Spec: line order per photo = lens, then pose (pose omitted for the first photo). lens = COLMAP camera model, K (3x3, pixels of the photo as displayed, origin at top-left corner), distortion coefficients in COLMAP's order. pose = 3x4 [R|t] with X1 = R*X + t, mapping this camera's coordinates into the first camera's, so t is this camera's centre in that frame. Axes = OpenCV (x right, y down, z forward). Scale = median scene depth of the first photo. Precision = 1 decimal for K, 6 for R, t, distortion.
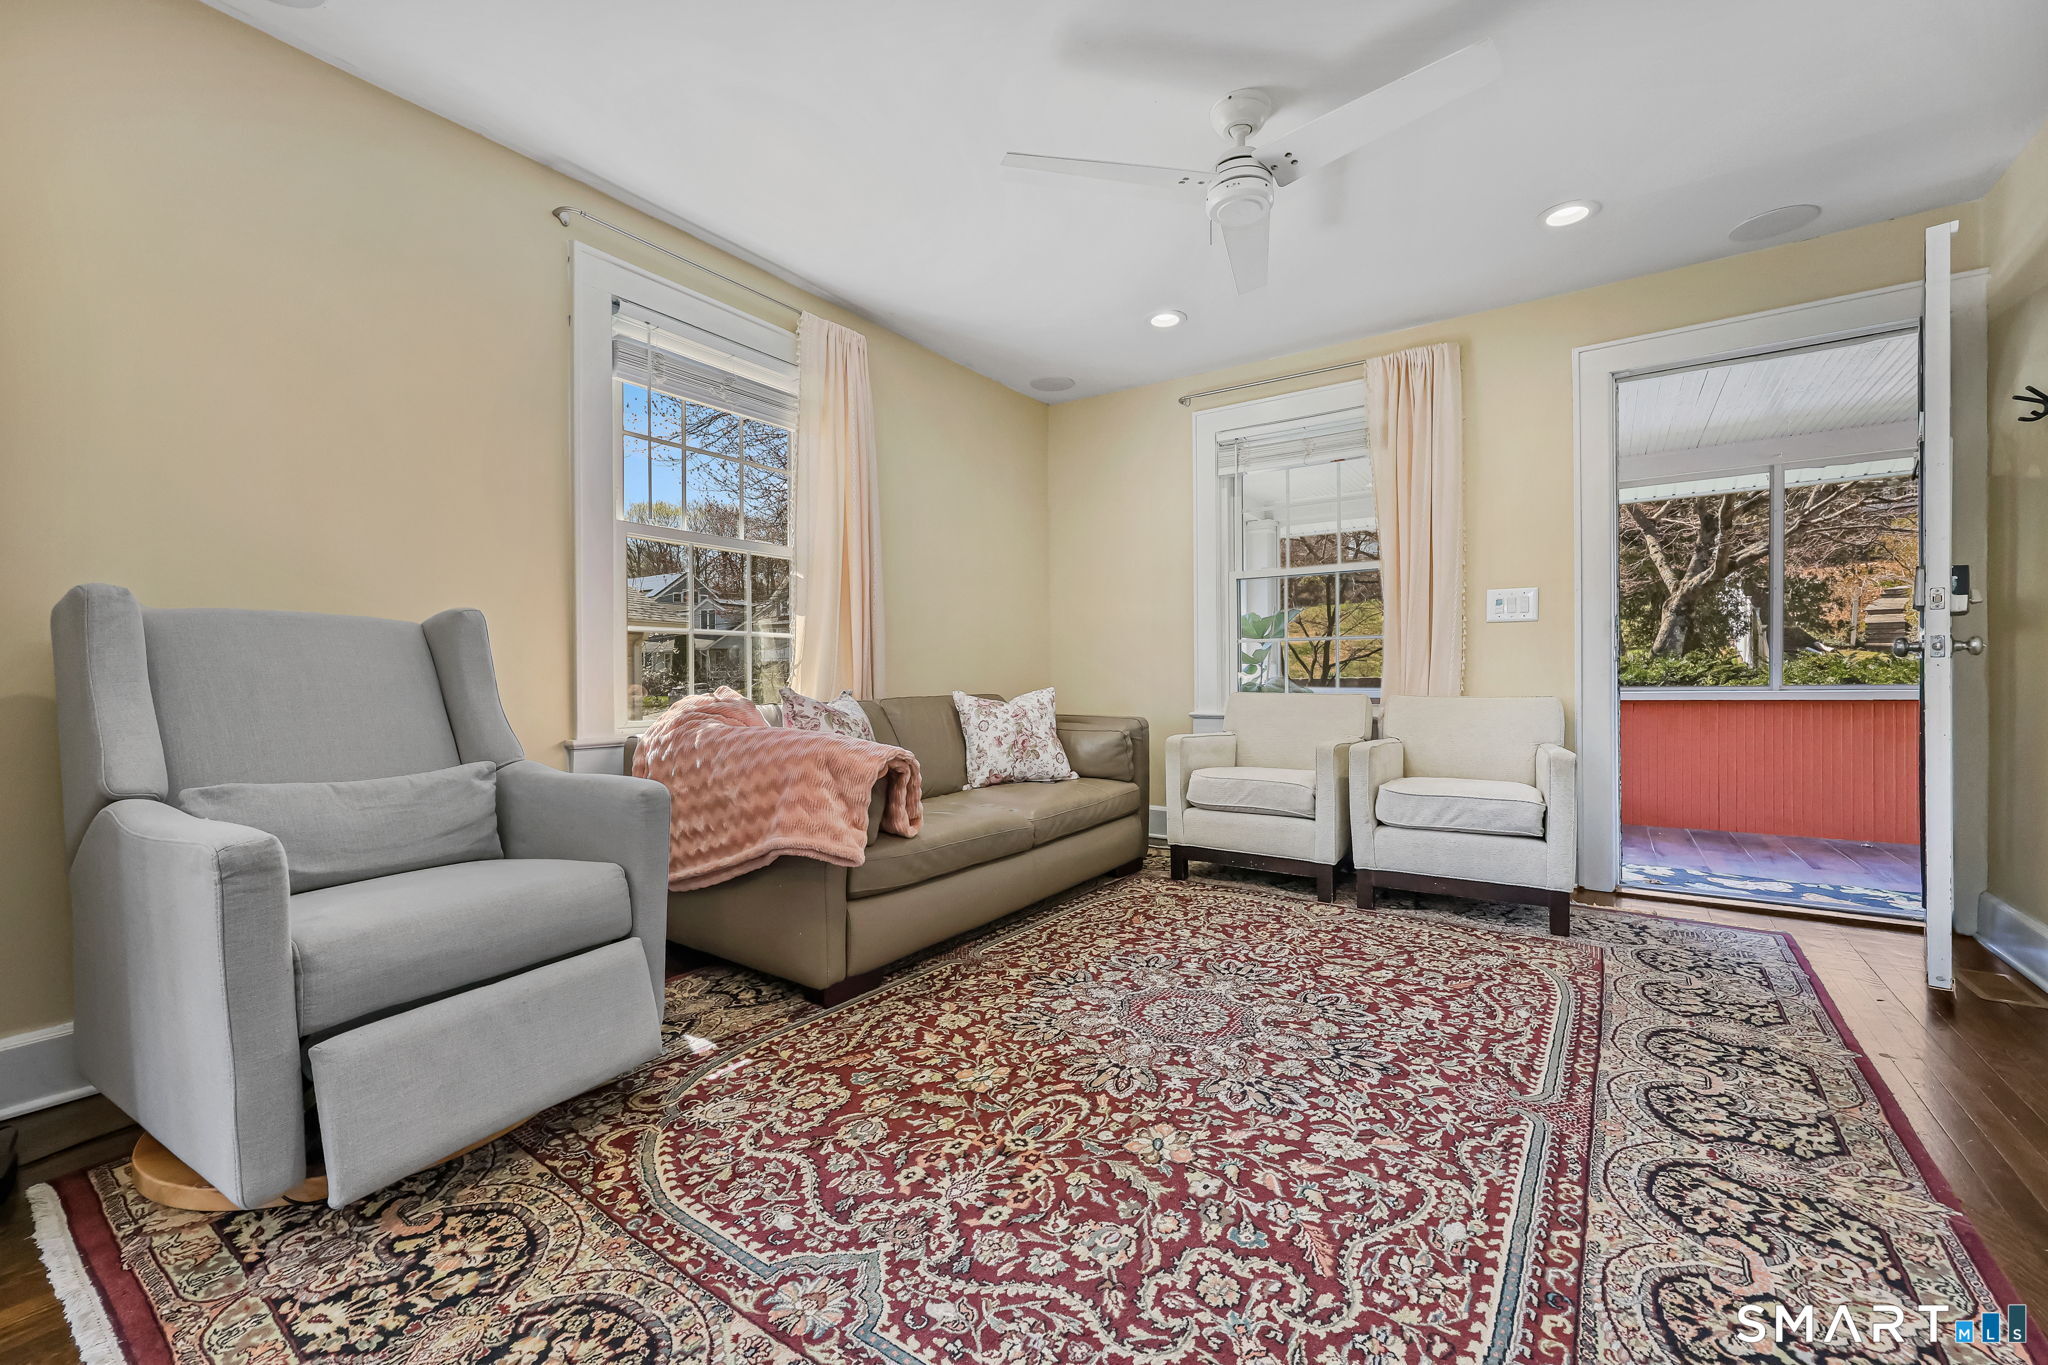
lens RADIAL K [[828.5, 0, 1028.1], [0, 828.5, 679.9], [0, 0, 1]] dist [-0.001291, -0.000056]
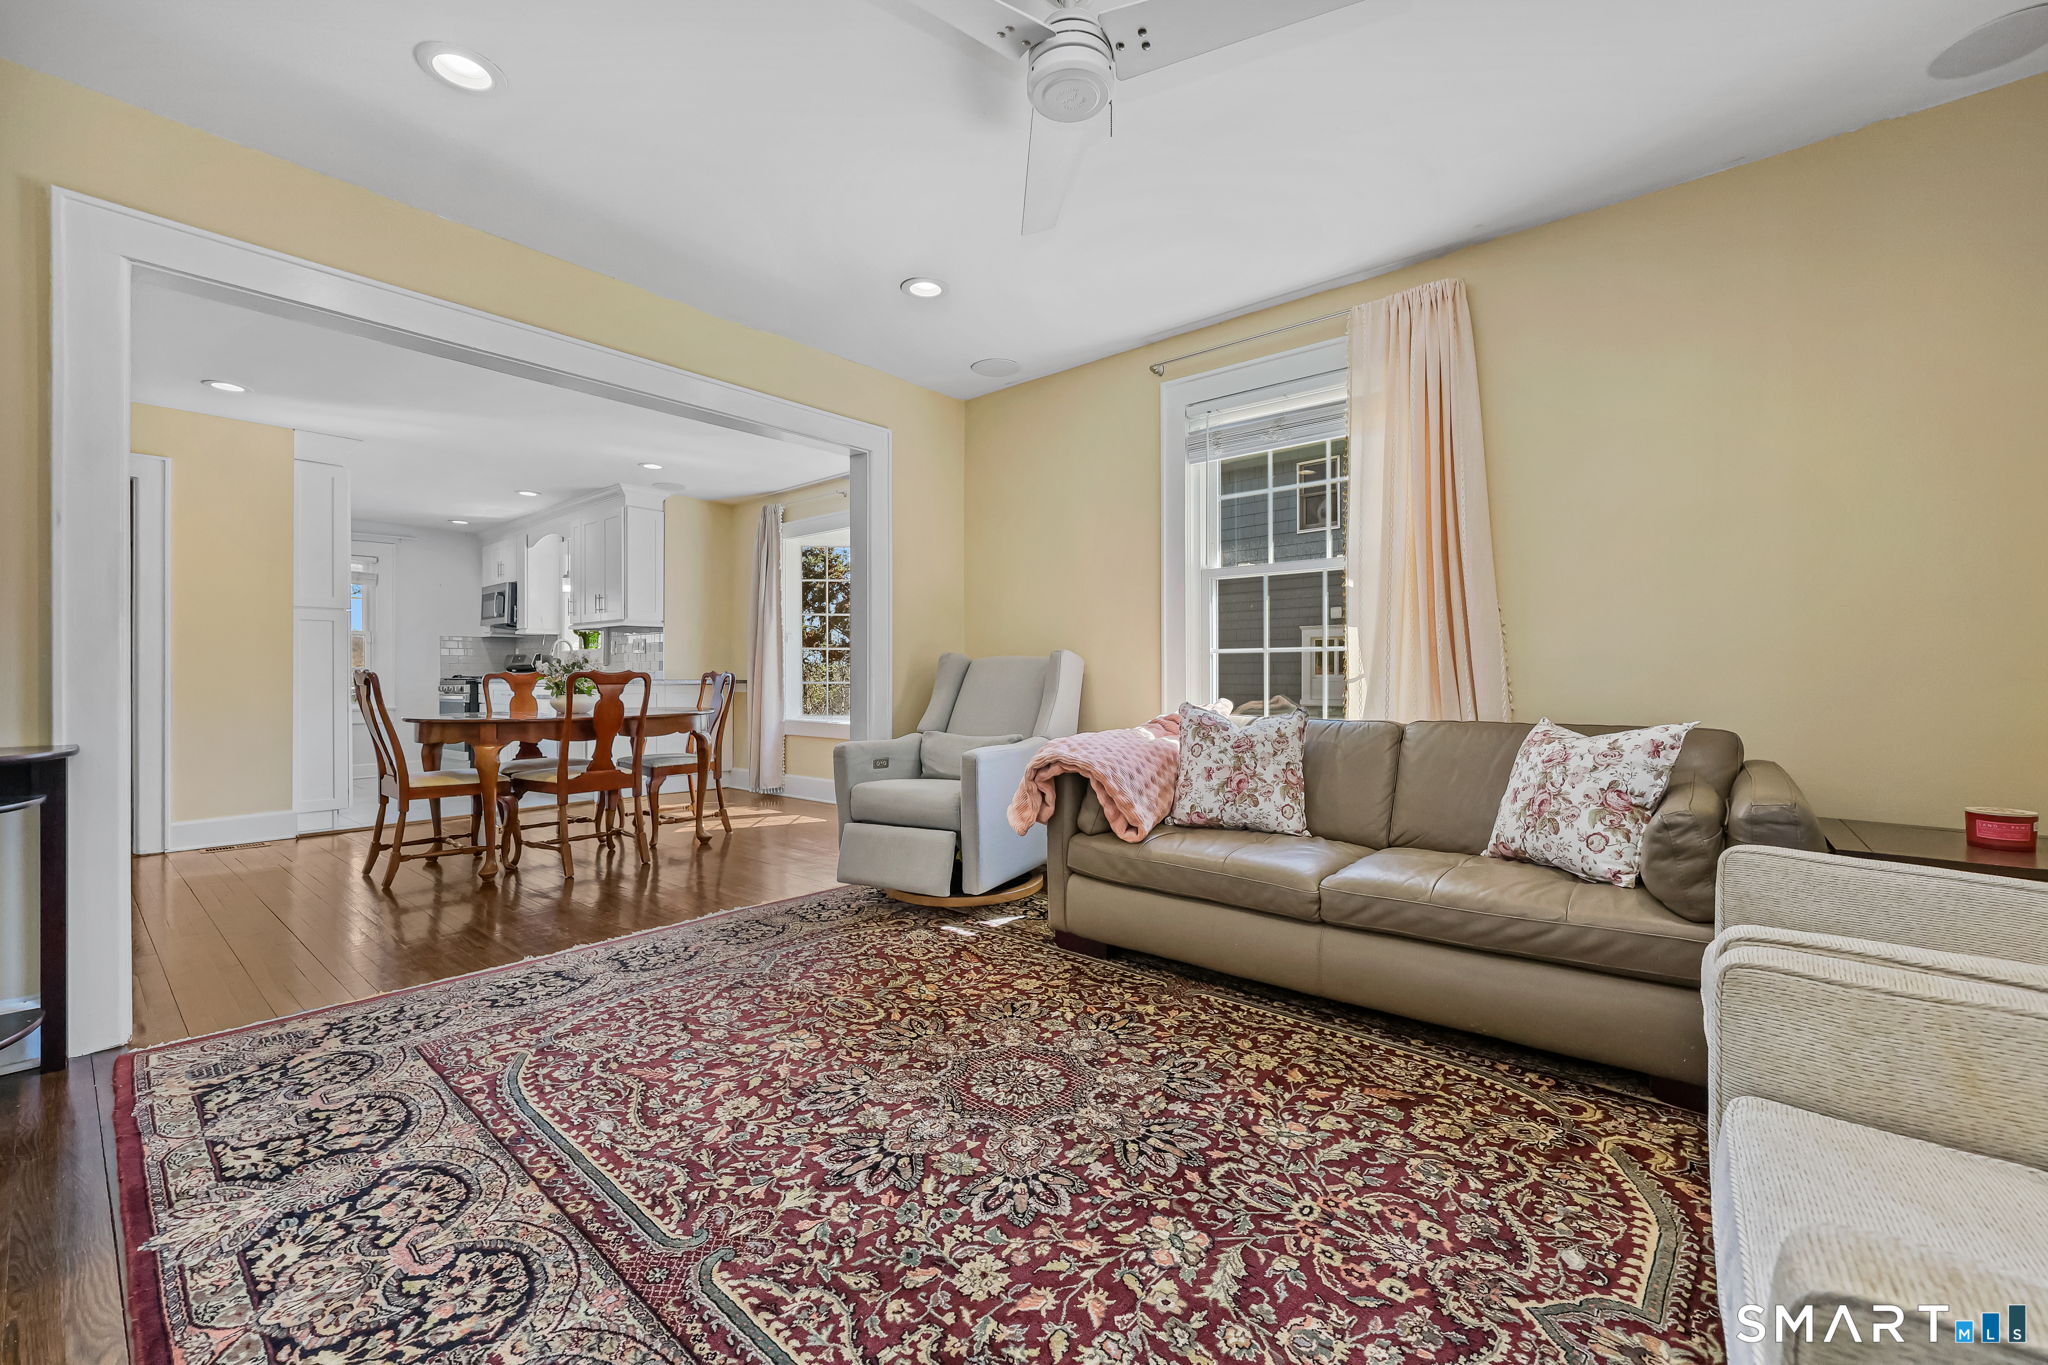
lens RADIAL K [[823.2, 0, 1030.9], [0, 823.2, 675.1], [0, 0, 1]] dist [0.001251, -0.000023]
pose [[-0.088189, 0.006546, -0.996082, 1.078418], [-0.003533, 0.999970, 0.006885, -0.043077], [0.996097, 0.004127, -0.088164, 1.092994]]
